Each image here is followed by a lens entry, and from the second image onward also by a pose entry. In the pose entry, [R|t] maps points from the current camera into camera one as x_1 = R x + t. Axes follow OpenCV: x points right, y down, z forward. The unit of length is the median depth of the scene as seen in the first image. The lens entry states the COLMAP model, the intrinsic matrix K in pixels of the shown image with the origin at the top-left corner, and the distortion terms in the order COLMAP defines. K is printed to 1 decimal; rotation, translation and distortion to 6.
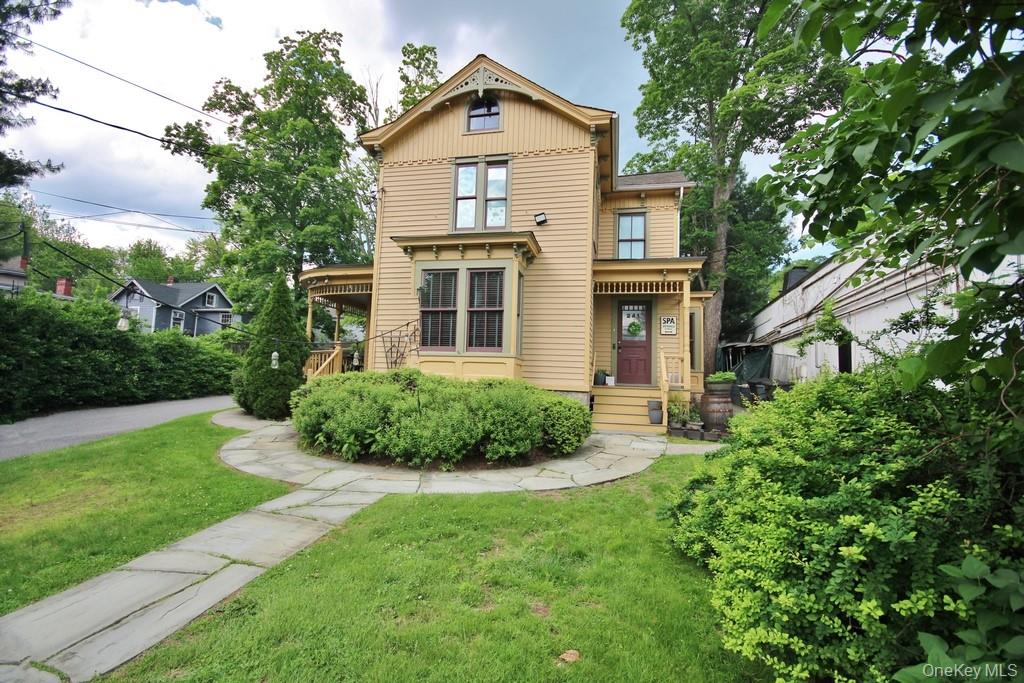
lens RADIAL K [[471.7, 0, 509.8], [0, 471.7, 339.9], [0, 0, 1]] dist [-0.000504, -0.000086]
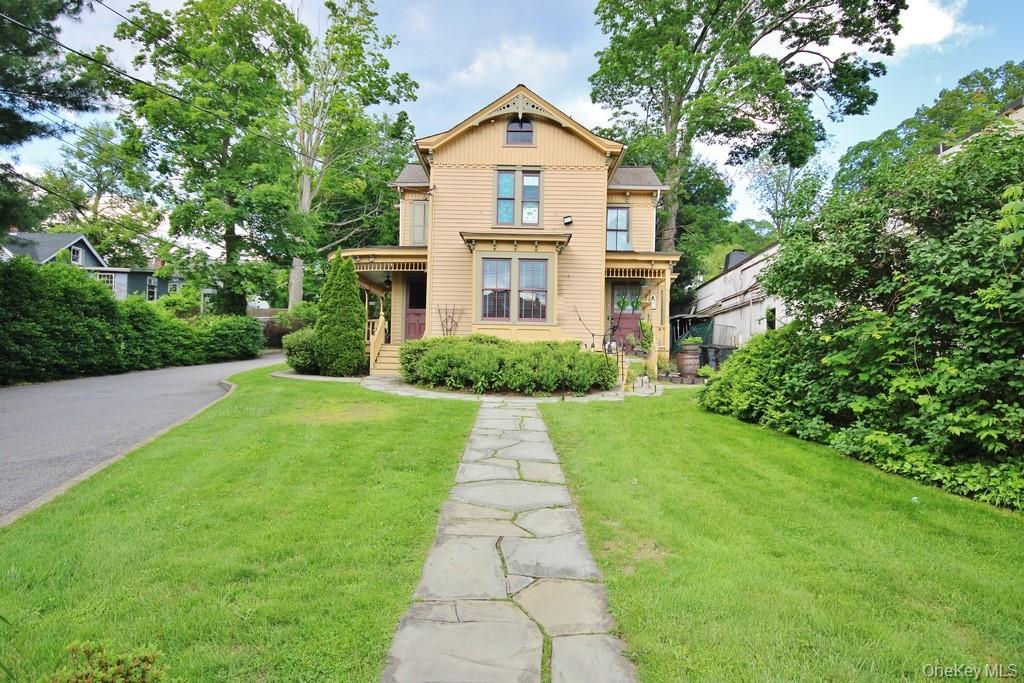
lens RADIAL K [[591.1, 0, 510.6], [0, 591.1, 340.1], [0, 0, 1]] dist [0.000483, 0.019933]
pose [[0.979789, -0.001614, 0.200026, -0.401145], [-0.009659, 0.998419, 0.055369, -0.013348], [-0.199799, -0.056182, 0.978225, -0.566958]]
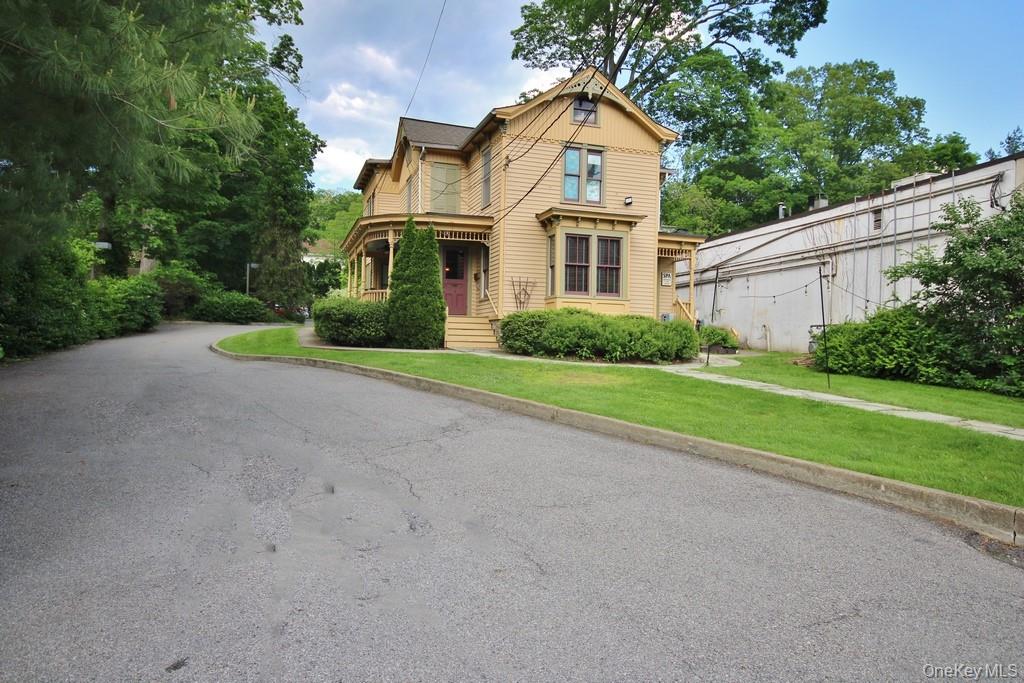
lens RADIAL K [[694.3, 0, 512.0], [0, 694.3, 341.5], [0, 0, 1]] dist [-0.012398, 0.063280]
pose [[0.856127, -0.011206, 0.516644, -1.231846], [-0.040429, 0.995248, 0.088581, -0.011417], [-0.515182, -0.096725, 0.851606, -0.575491]]
